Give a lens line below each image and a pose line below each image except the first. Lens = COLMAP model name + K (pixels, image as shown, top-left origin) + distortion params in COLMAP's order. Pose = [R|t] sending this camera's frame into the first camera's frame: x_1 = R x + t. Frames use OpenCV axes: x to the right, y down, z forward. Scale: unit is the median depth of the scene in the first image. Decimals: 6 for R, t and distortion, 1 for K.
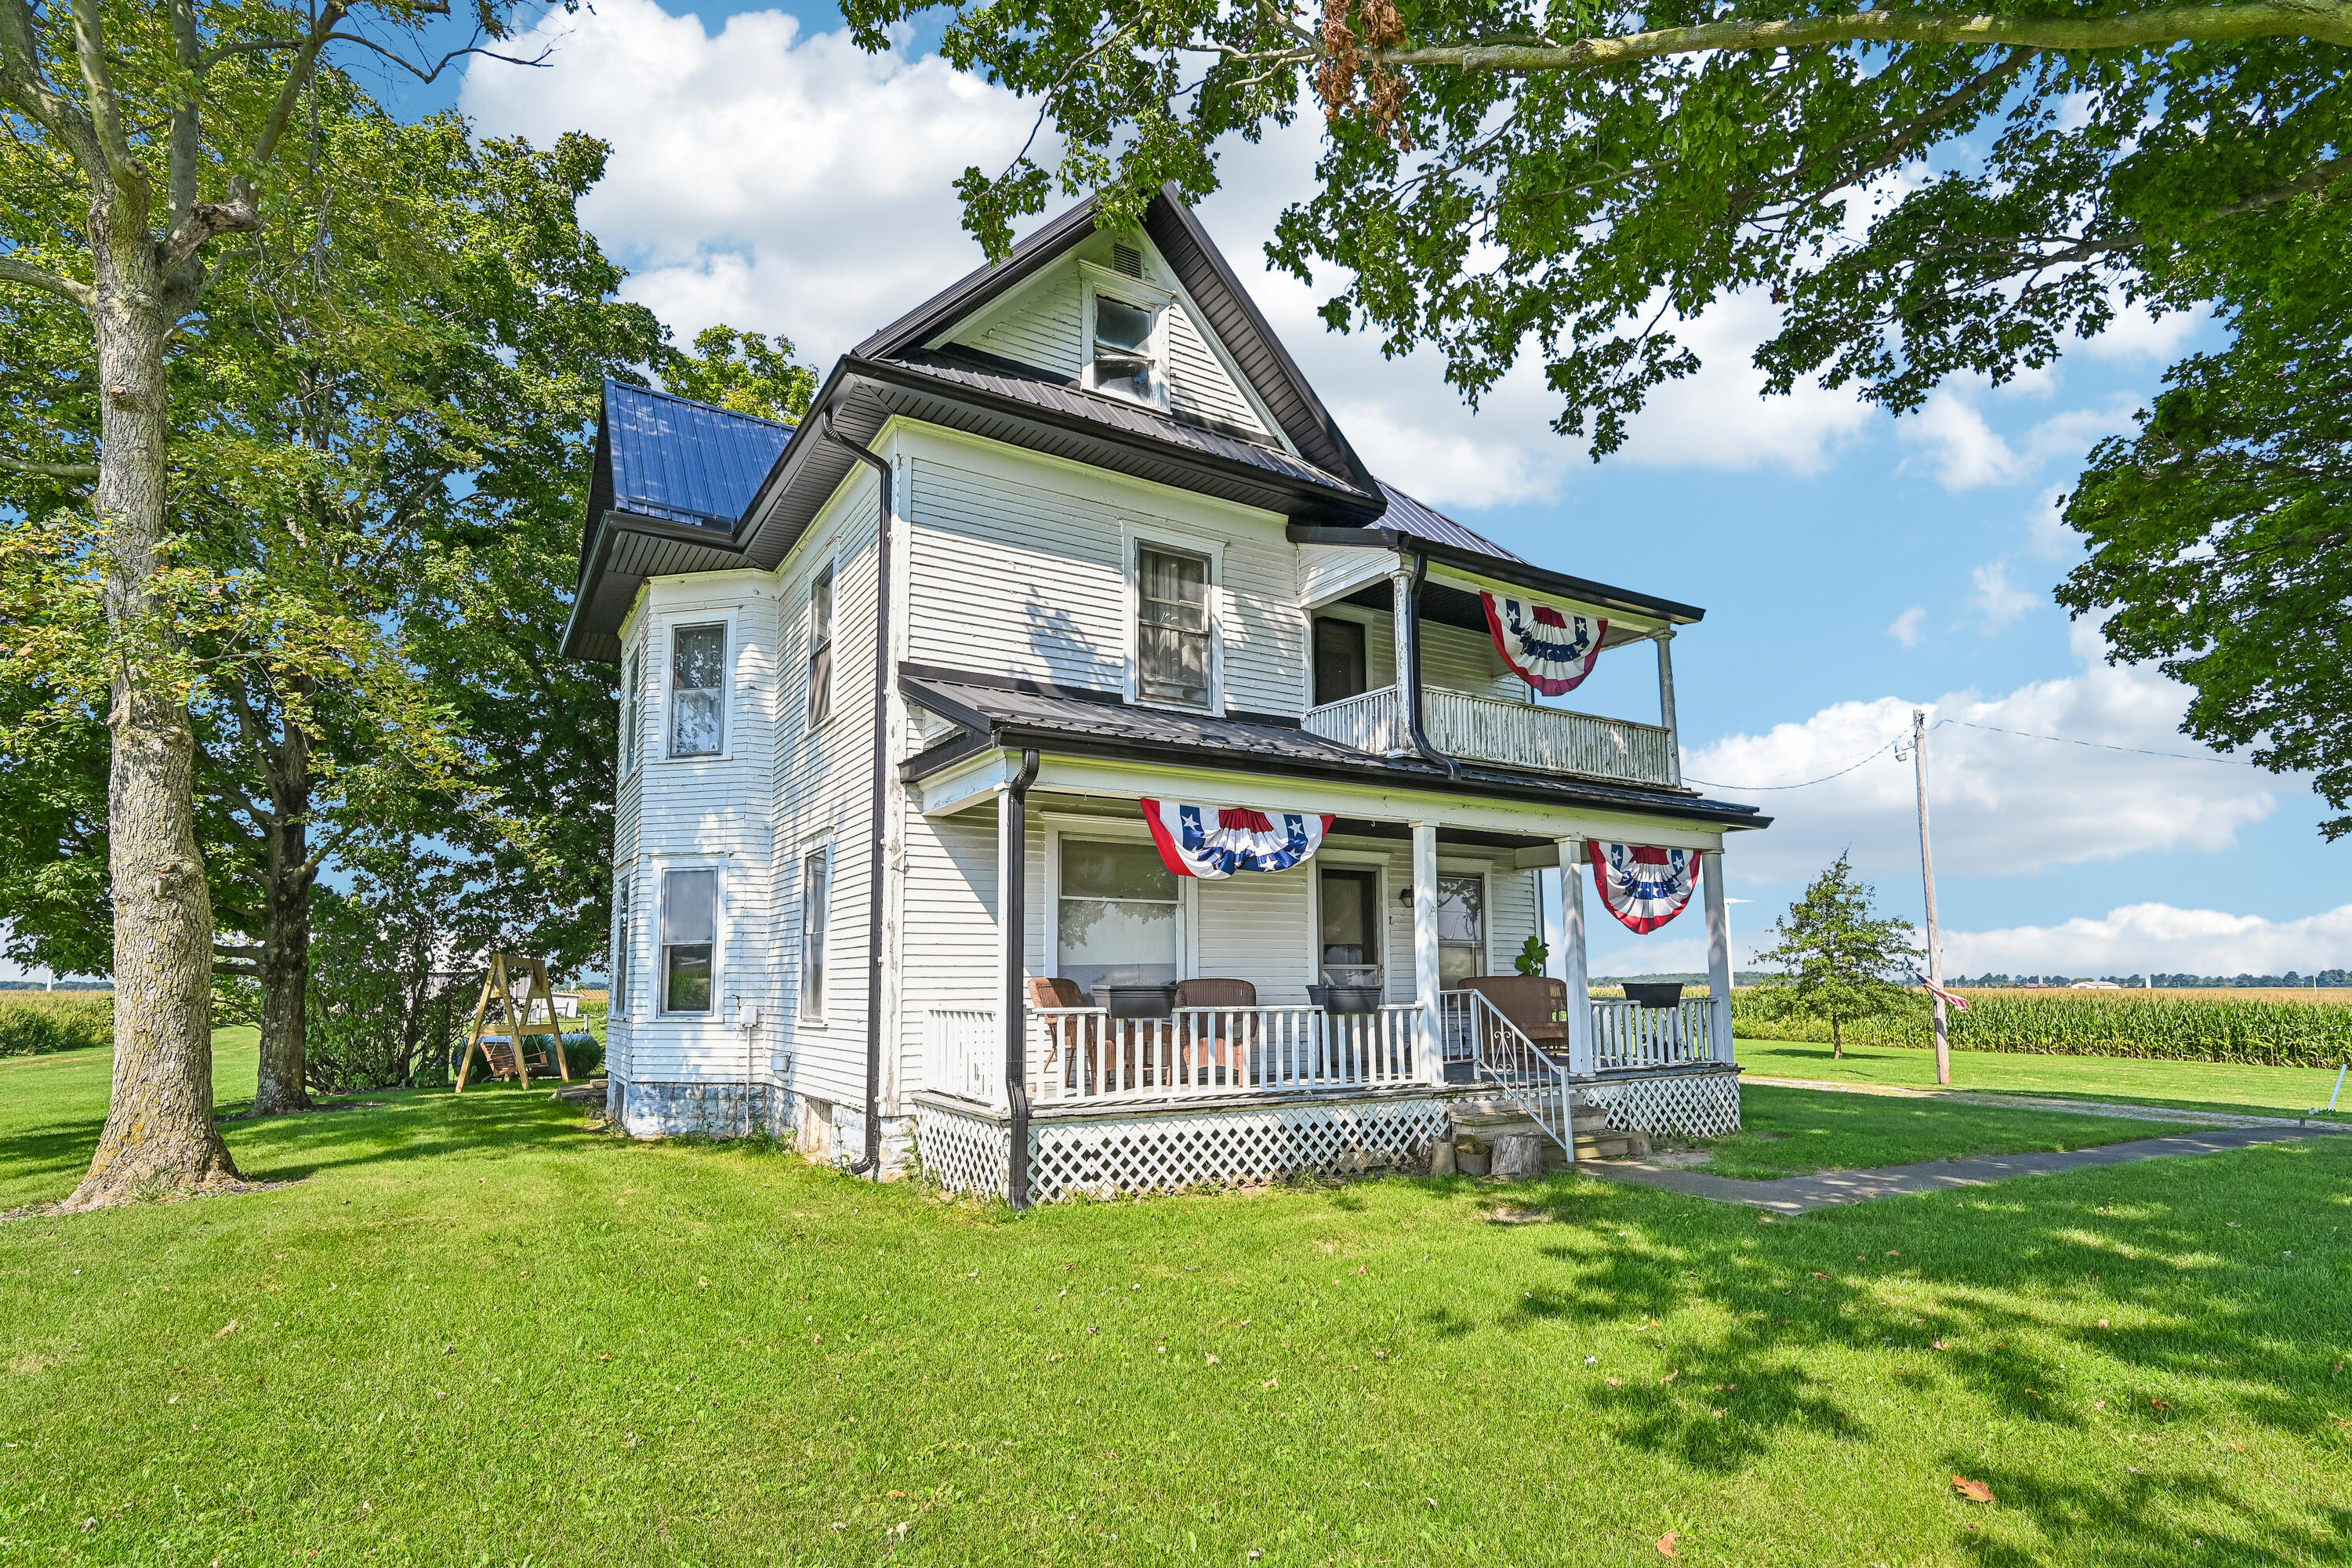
lens RADIAL K [[1152.1, 0, 1195.5], [0, 1152.1, 848.4], [0, 0, 1]] dist [-0.003307, -0.000366]
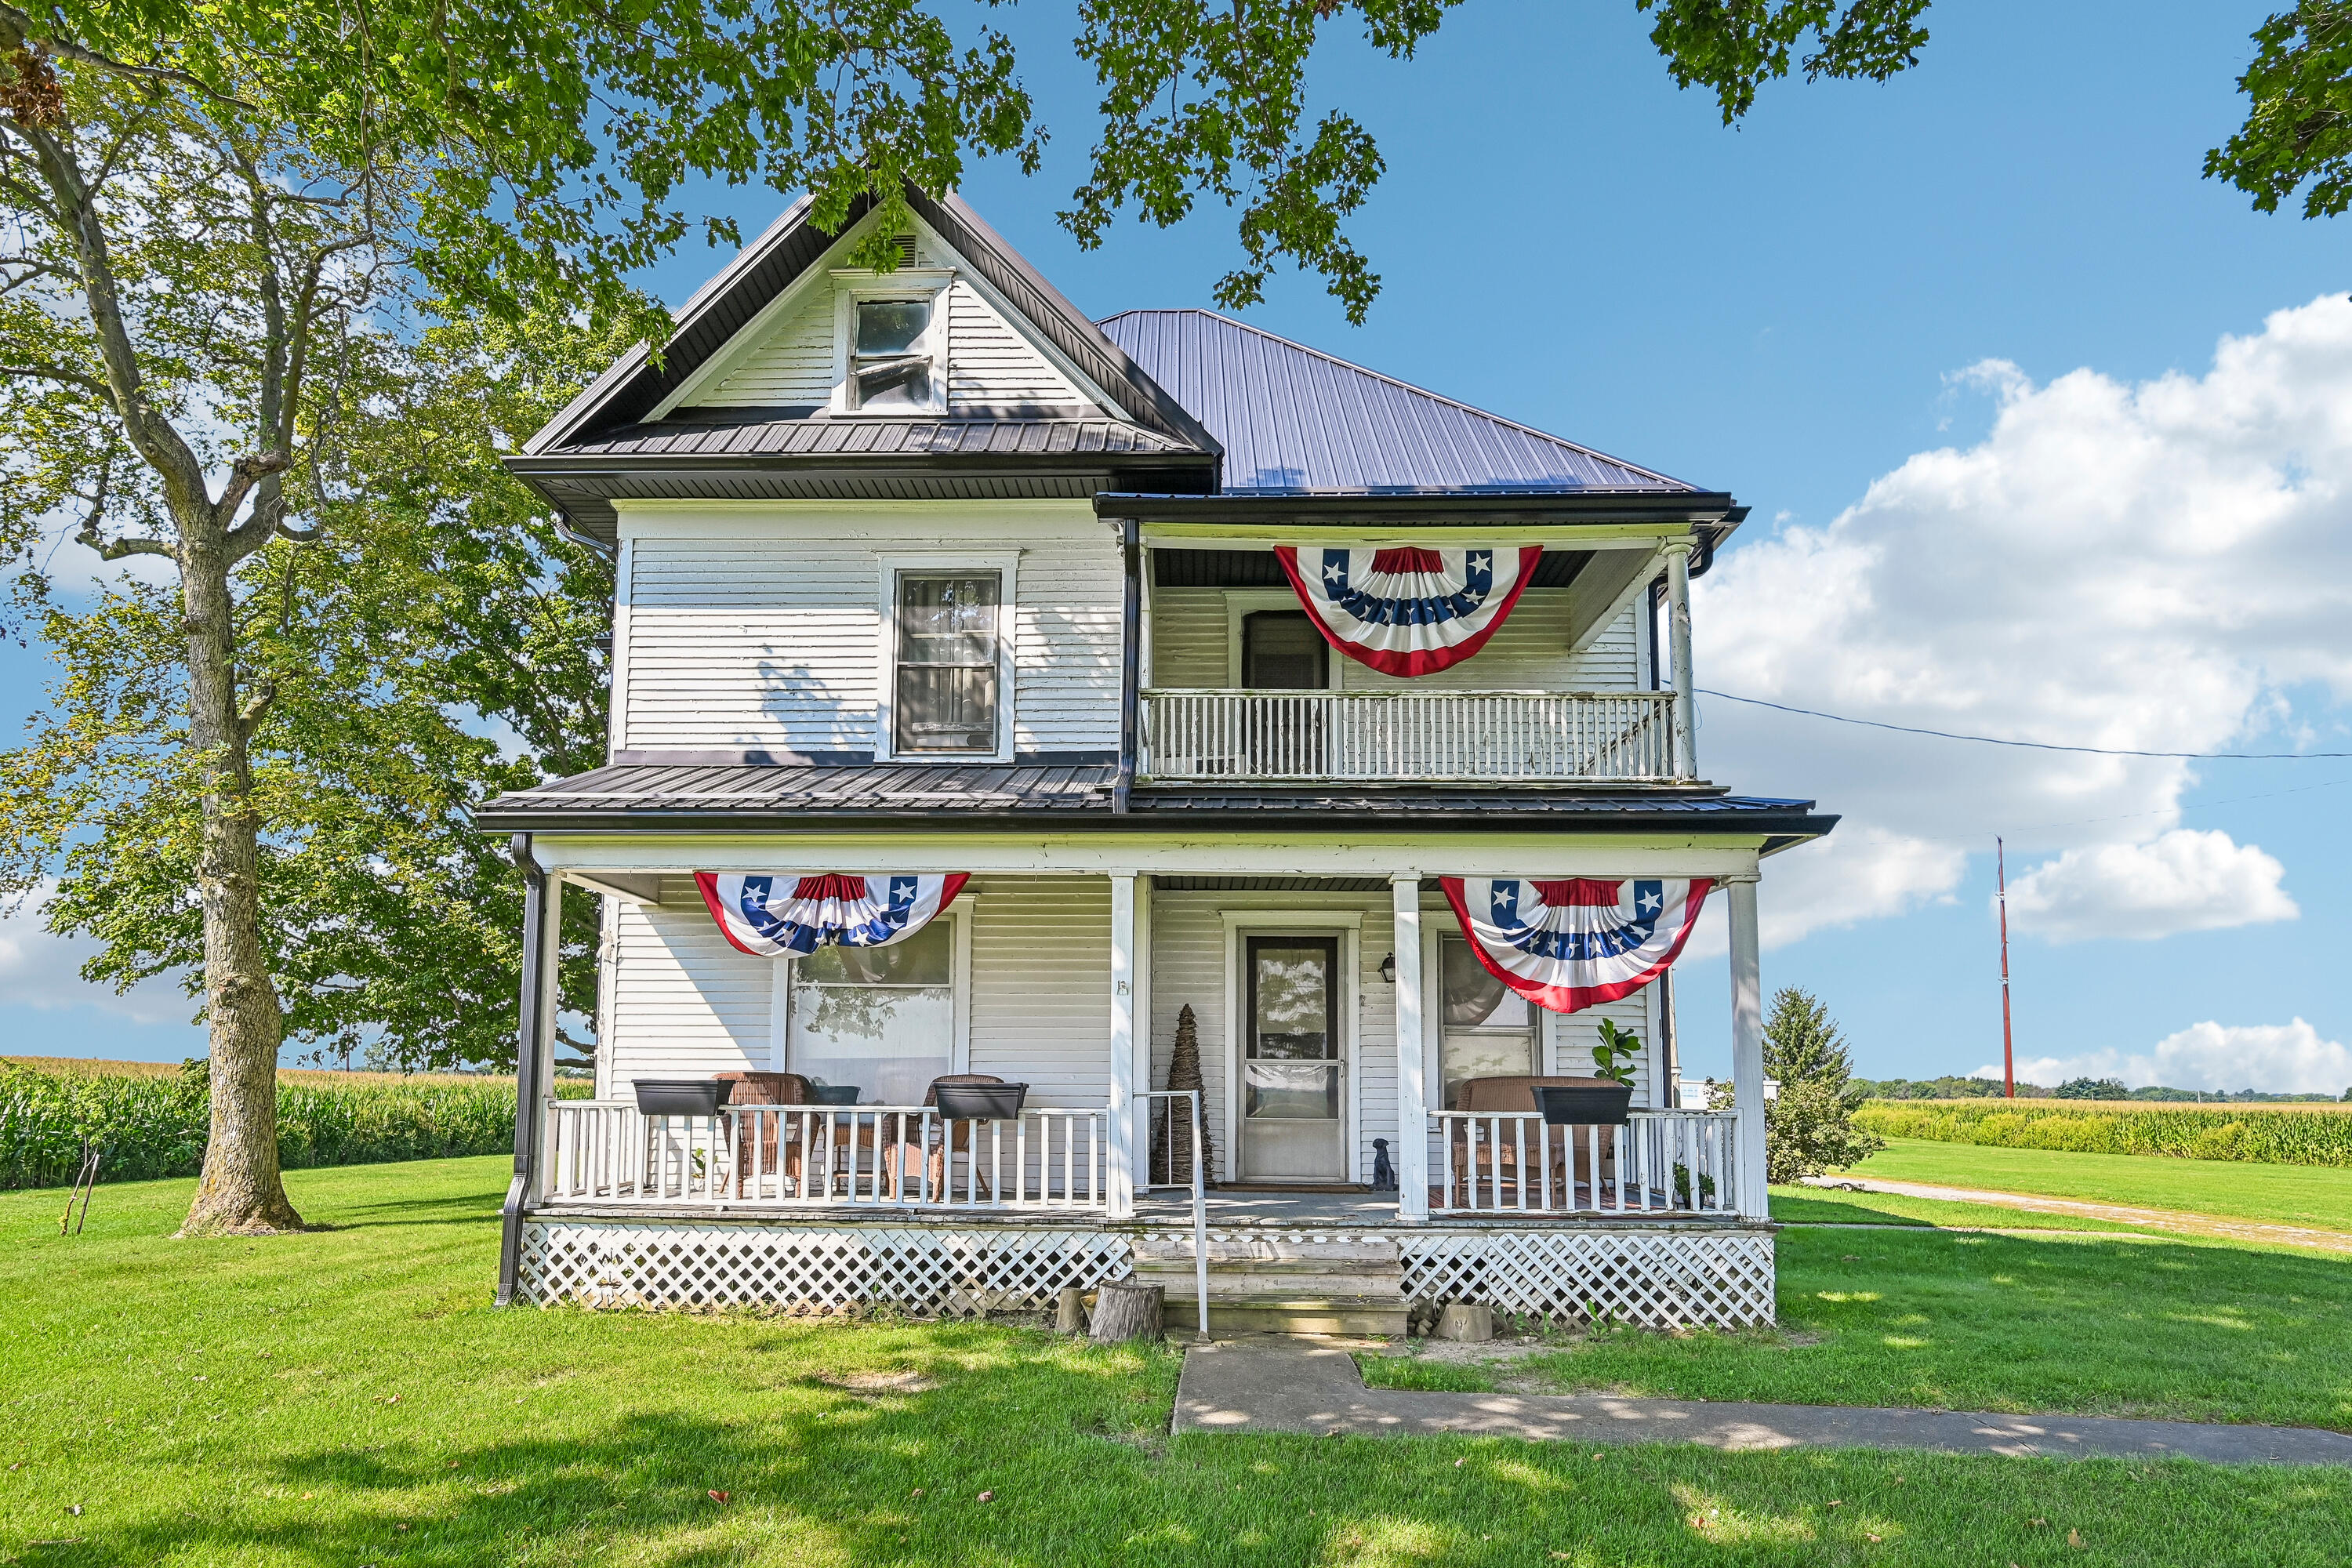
lens RADIAL K [[1306.1, 0, 1226.2], [0, 1306.1, 965.1], [0, 0, 1]] dist [-0.011204, 0.001795]
pose [[0.848841, -0.037522, -0.527315, 0.743097], [0.051795, 0.998582, 0.012323, 0.033686], [0.526105, -0.037772, 0.849581, 0.312343]]
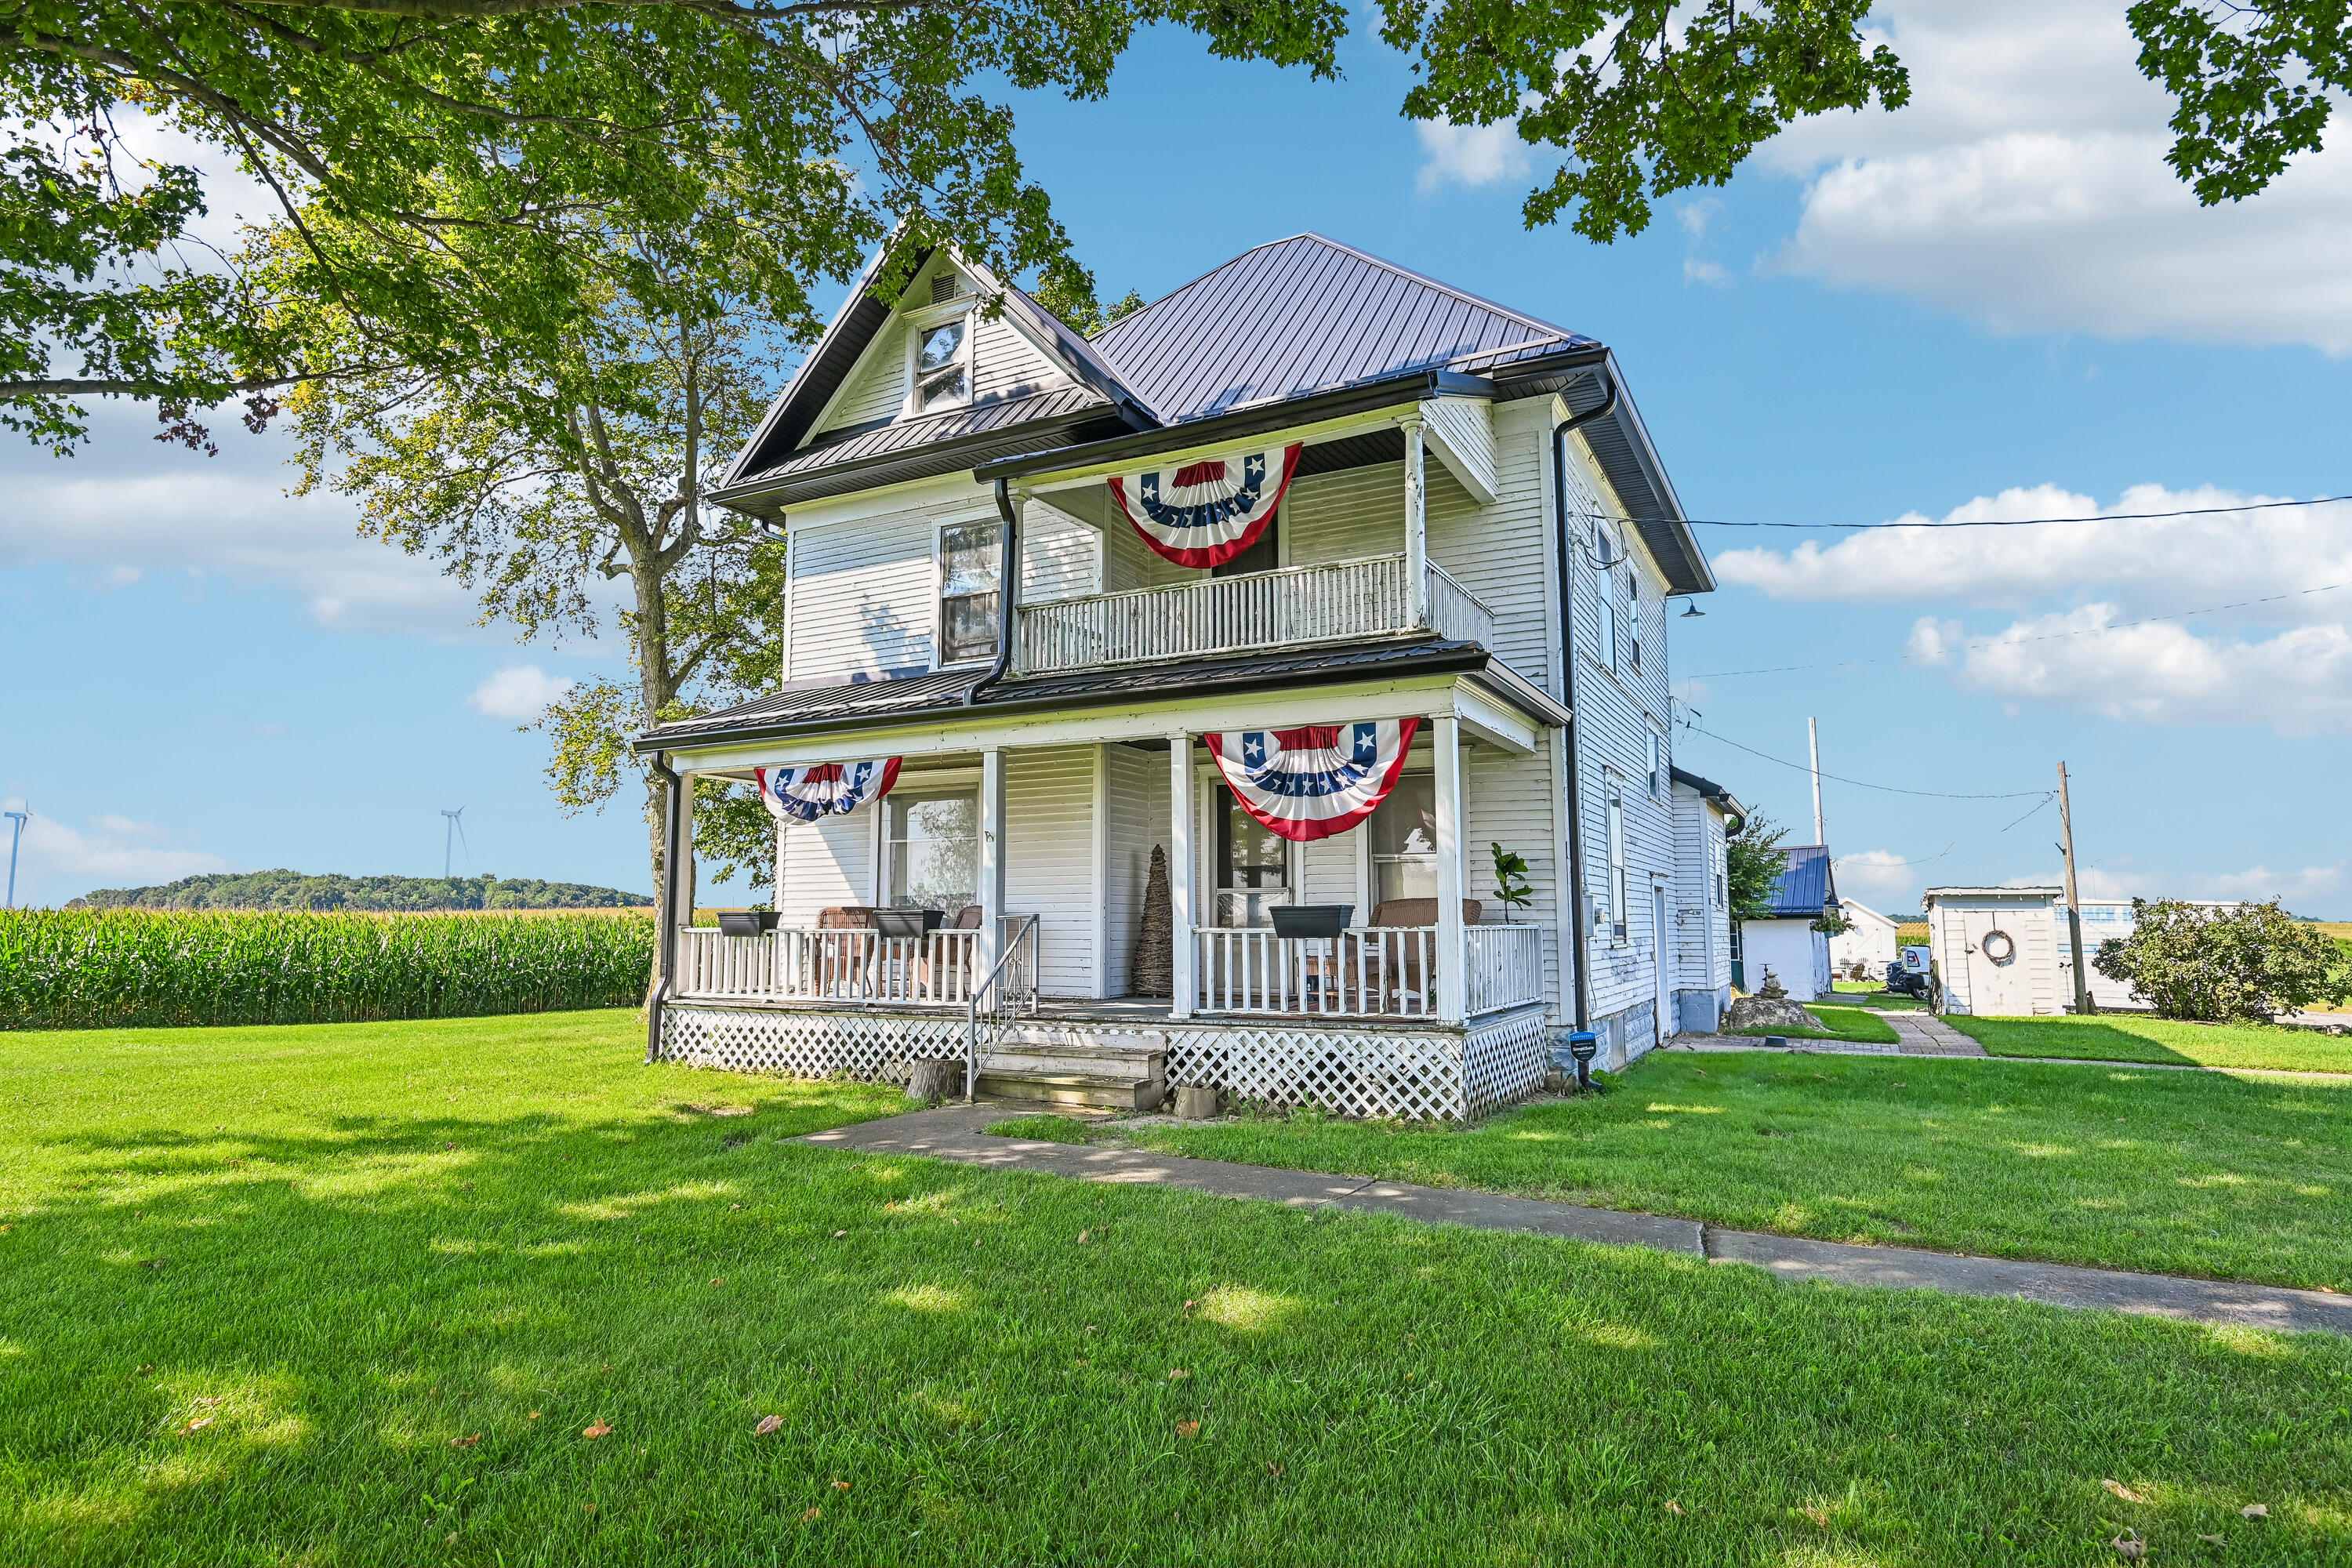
lens RADIAL K [[1306.1, 0, 1279.1], [0, 1306.1, 762.2], [0, 0, 1]] dist [-0.011204, 0.001795]
pose [[0.538871, -0.102838, -0.836087, 1.336525], [0.102871, 0.993125, -0.055851, 0.082354], [0.836083, -0.055913, 0.545746, 0.614056]]
